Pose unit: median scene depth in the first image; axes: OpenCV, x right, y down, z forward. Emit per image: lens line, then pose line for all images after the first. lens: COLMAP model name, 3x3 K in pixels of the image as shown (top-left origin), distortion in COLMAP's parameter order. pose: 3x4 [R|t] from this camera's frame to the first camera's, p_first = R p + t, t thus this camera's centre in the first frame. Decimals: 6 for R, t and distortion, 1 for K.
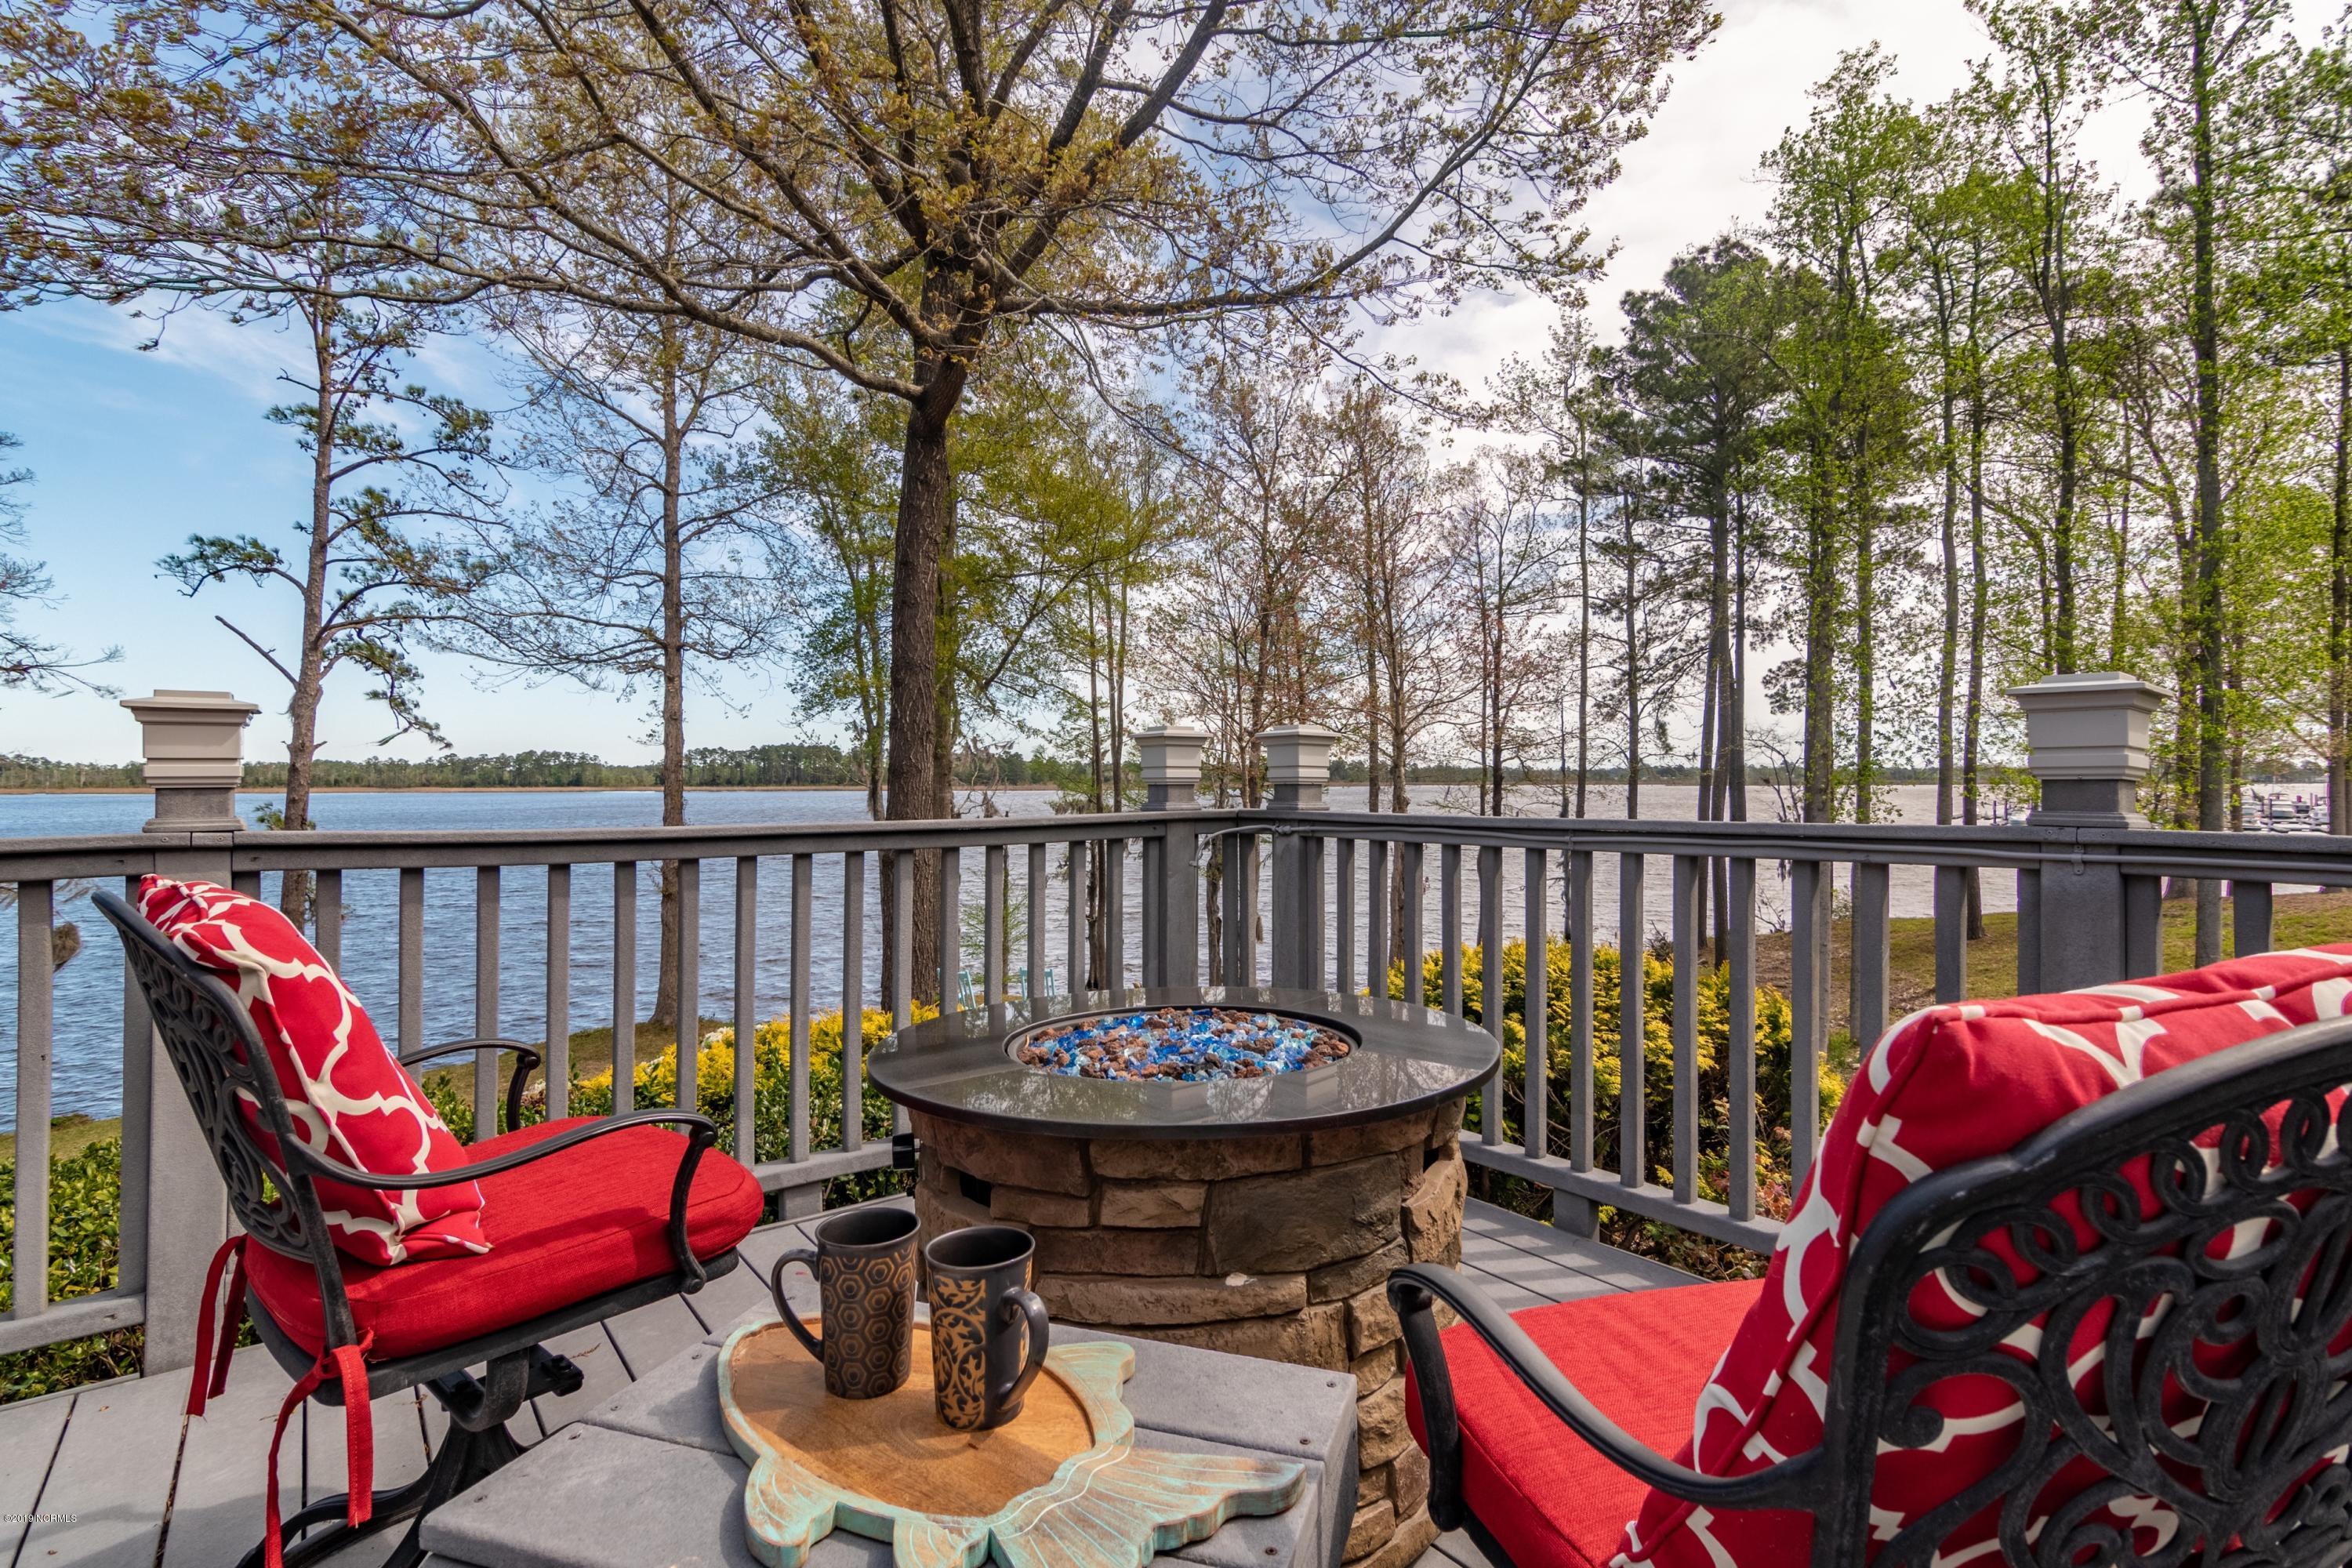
lens RADIAL K [[1167.8, 0, 1165.2], [0, 1167.8, 784.6], [0, 0, 1]] dist [-0.003525, 0.003207]
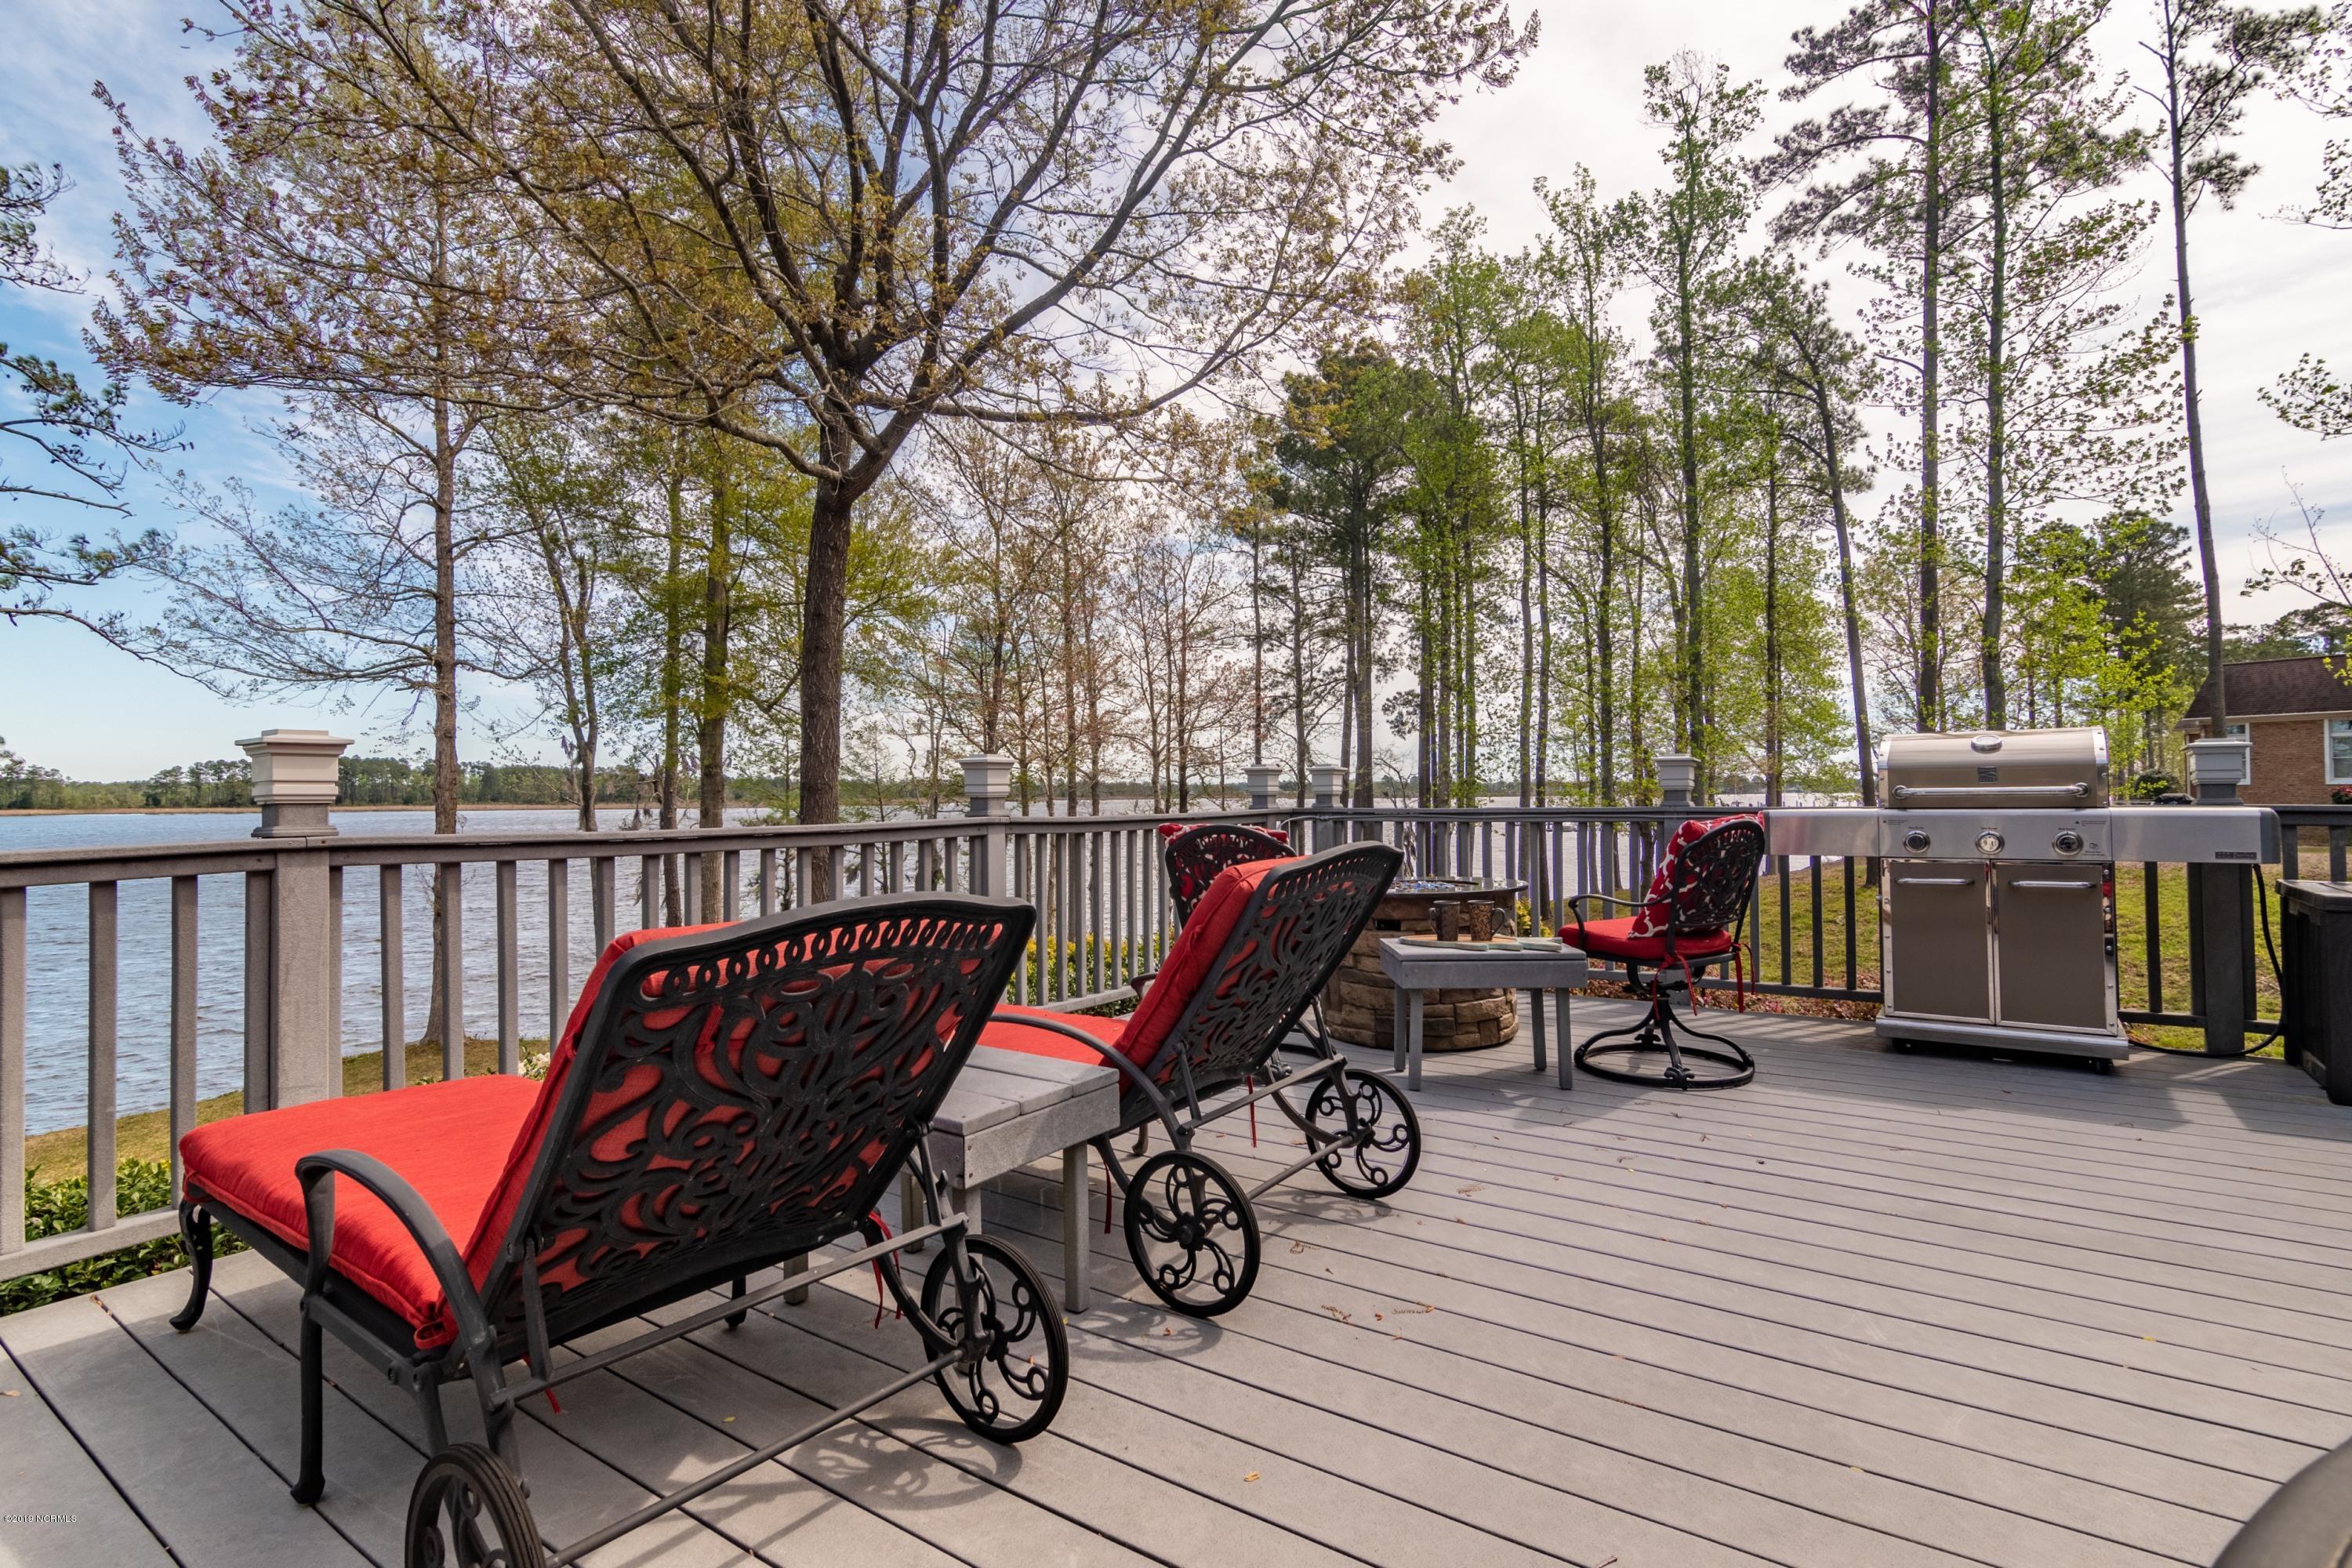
lens RADIAL K [[1167.8, 0, 1186.7], [0, 1167.8, 787.4], [0, 0, 1]] dist [-0.003525, 0.003207]
pose [[0.949097, -0.003213, 0.314967, -0.070209], [0.006506, 0.999935, -0.009403, 0.000397], [-0.314916, 0.010974, 0.949056, -0.075302]]
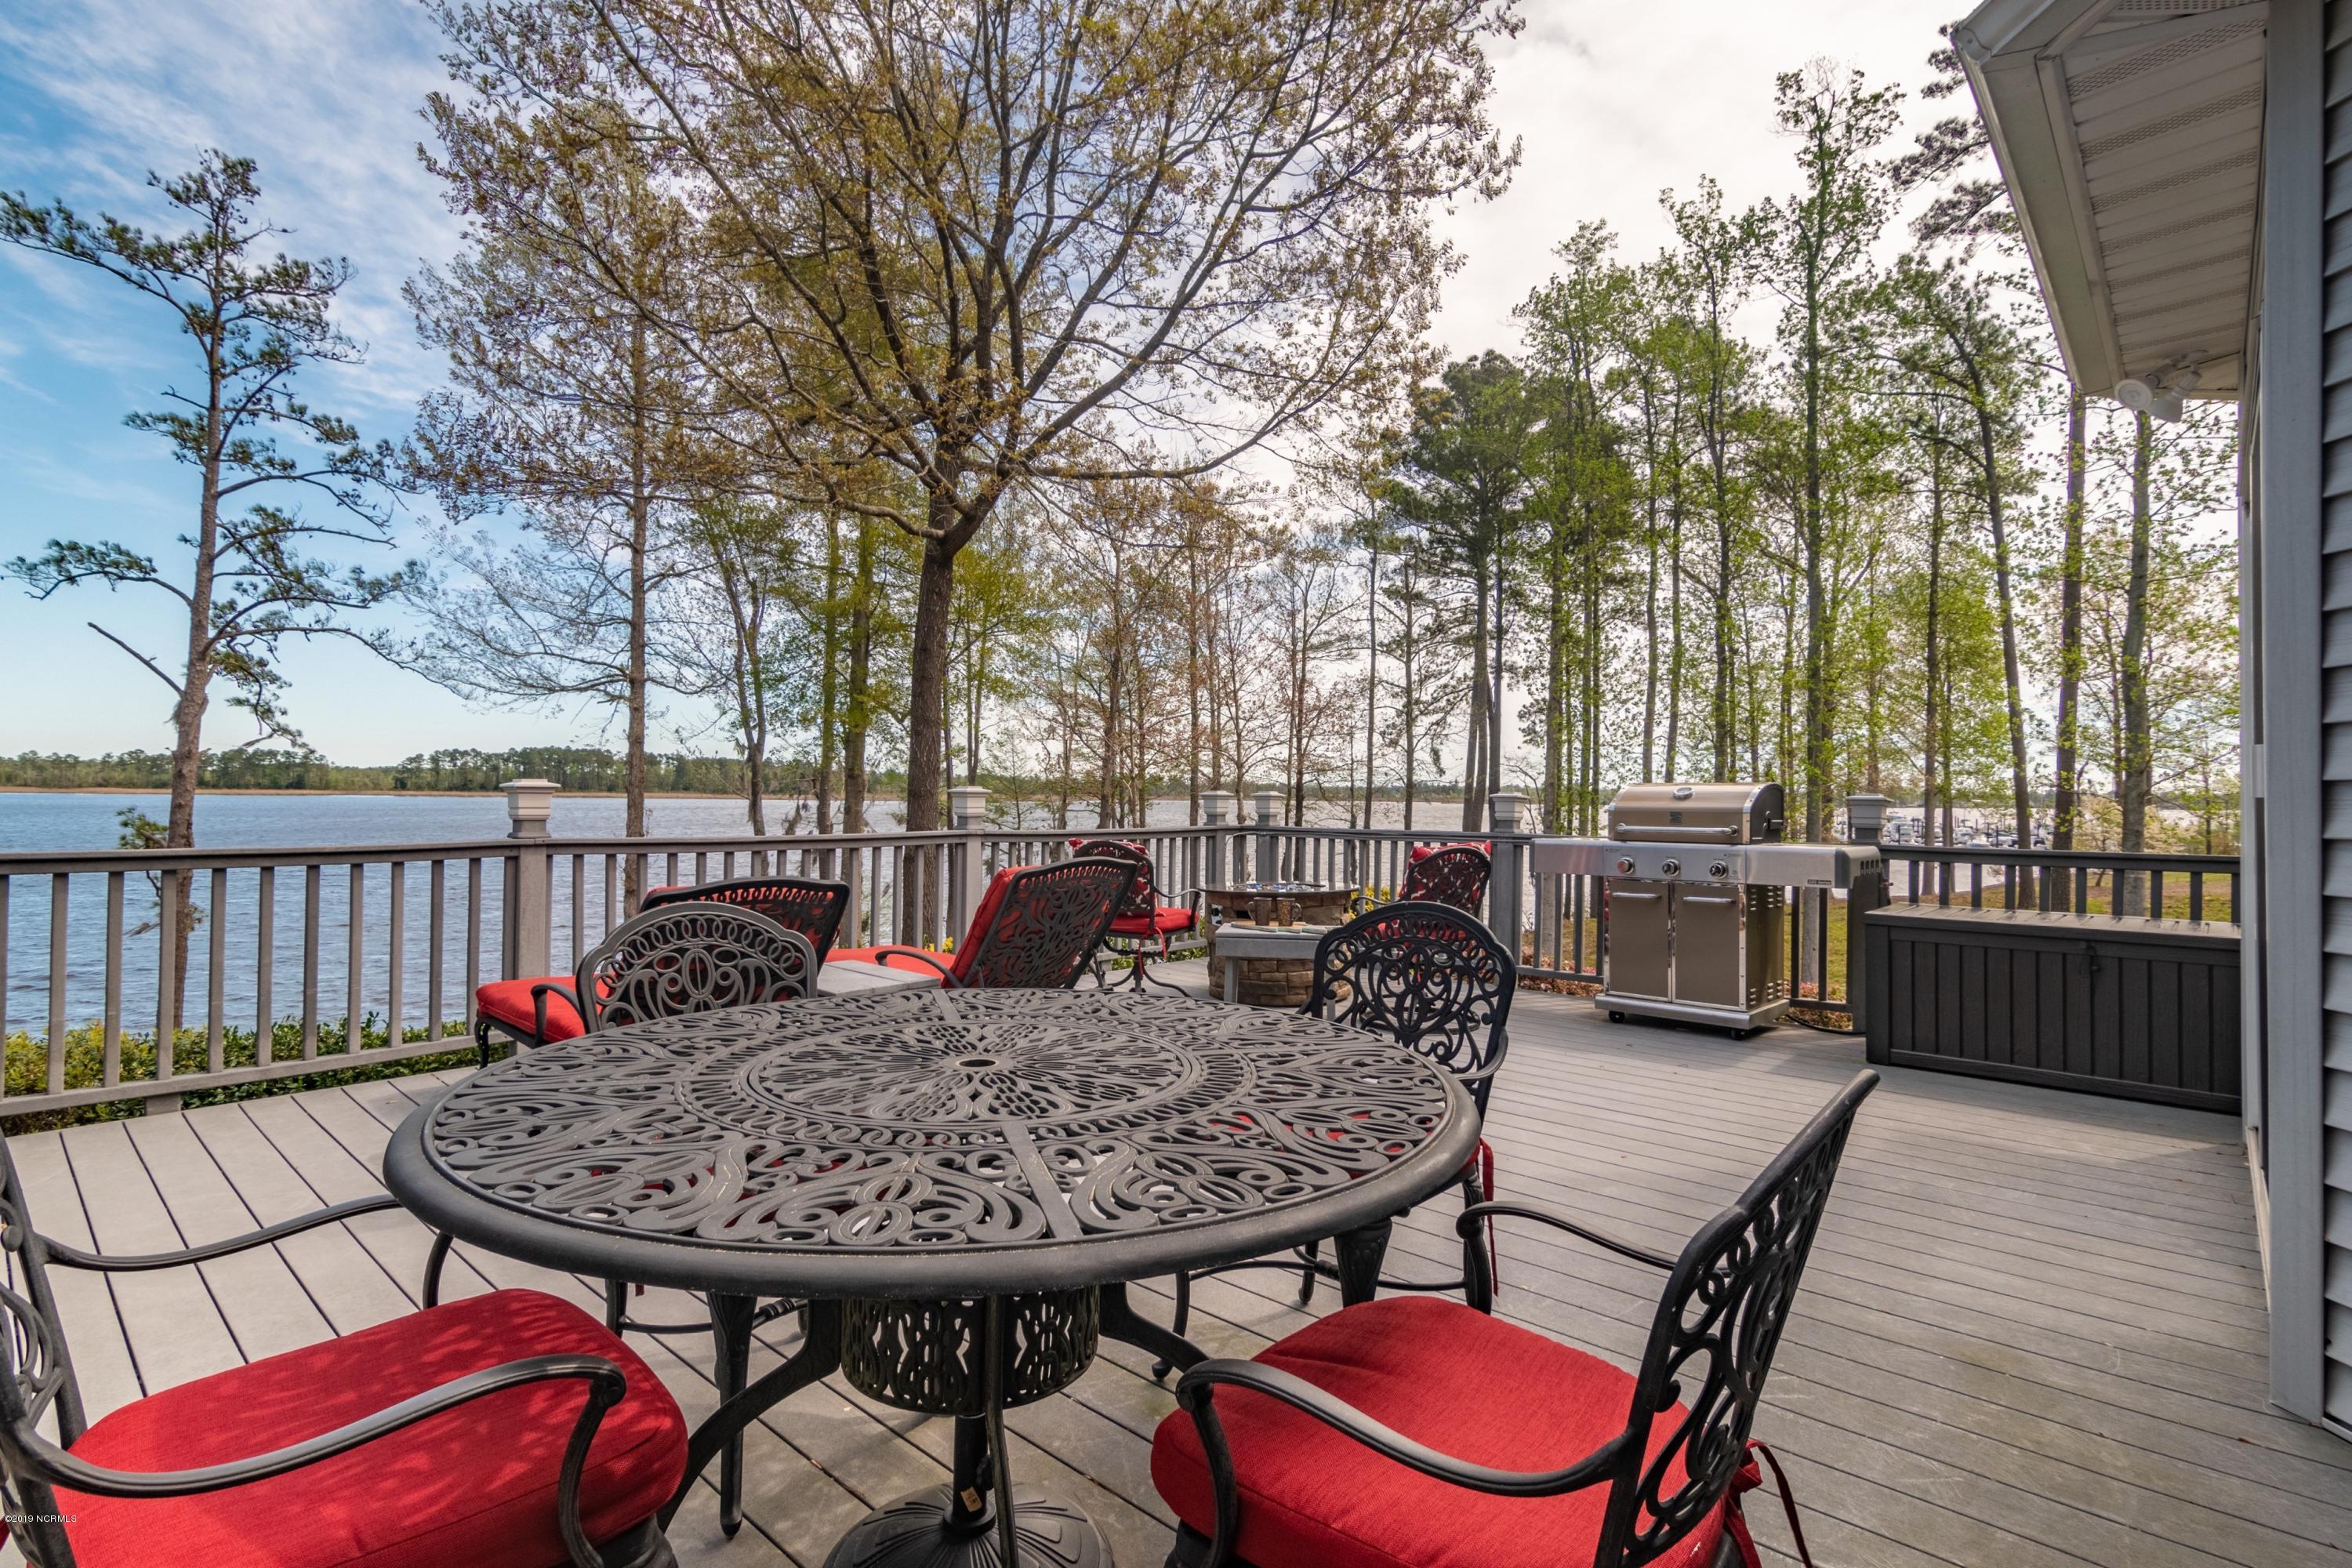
lens RADIAL K [[1167.8, 0, 1178.1], [0, 1167.8, 792.2], [0, 0, 1]] dist [-0.003525, 0.003207]
pose [[0.983080, 0.013811, 0.182653, -0.051665], [-0.013054, 0.999901, -0.005344, -0.003156], [-0.182709, 0.002869, 0.983163, -0.133603]]
